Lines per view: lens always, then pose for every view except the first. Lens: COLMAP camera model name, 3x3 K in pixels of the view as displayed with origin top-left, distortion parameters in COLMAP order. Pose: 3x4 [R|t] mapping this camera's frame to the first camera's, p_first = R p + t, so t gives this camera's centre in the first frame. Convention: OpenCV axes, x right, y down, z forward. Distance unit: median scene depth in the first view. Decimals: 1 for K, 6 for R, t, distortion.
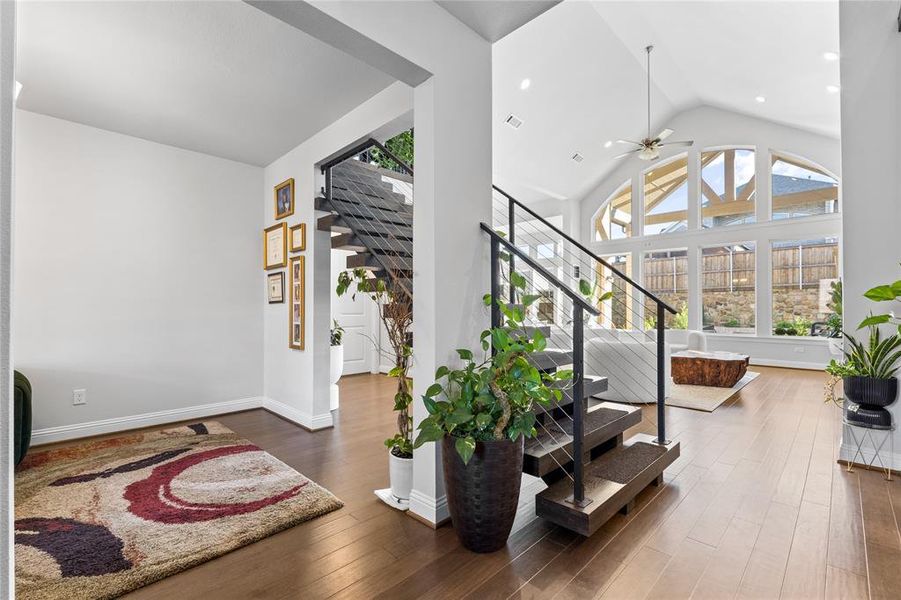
lens RADIAL K [[396.3, 0, 448.1], [0, 396.3, 305.2], [0, 0, 1]] dist [-0.004027, -0.000455]
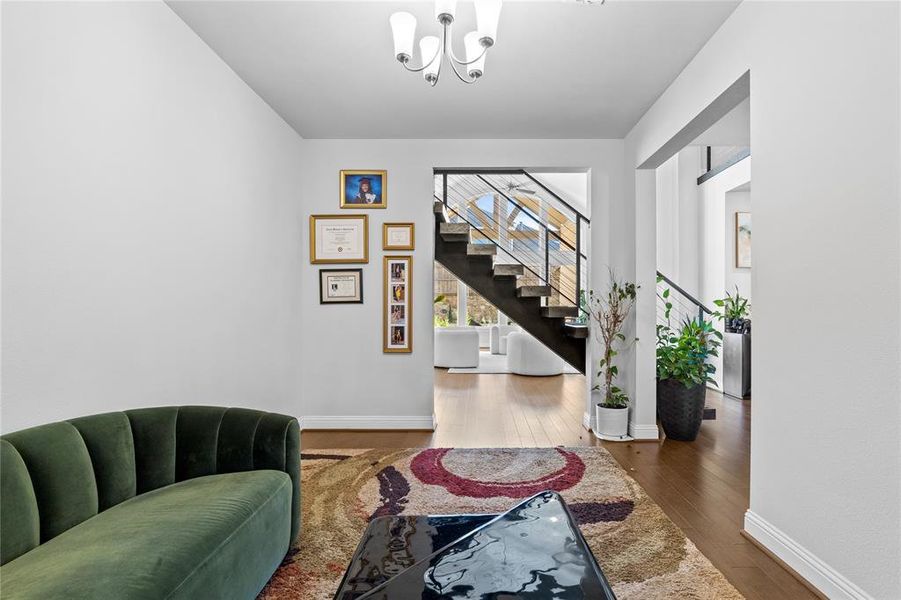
lens RADIAL K [[450.8, 0, 450.5], [0, 450.8, 303.7], [0, 0, 1]] dist [0.000685, -0.000211]
pose [[0.717500, 0.002103, 0.696555, -0.984204], [-0.010176, 0.999920, 0.007464, -0.014987], [-0.696484, -0.012443, 0.717464, 0.131784]]
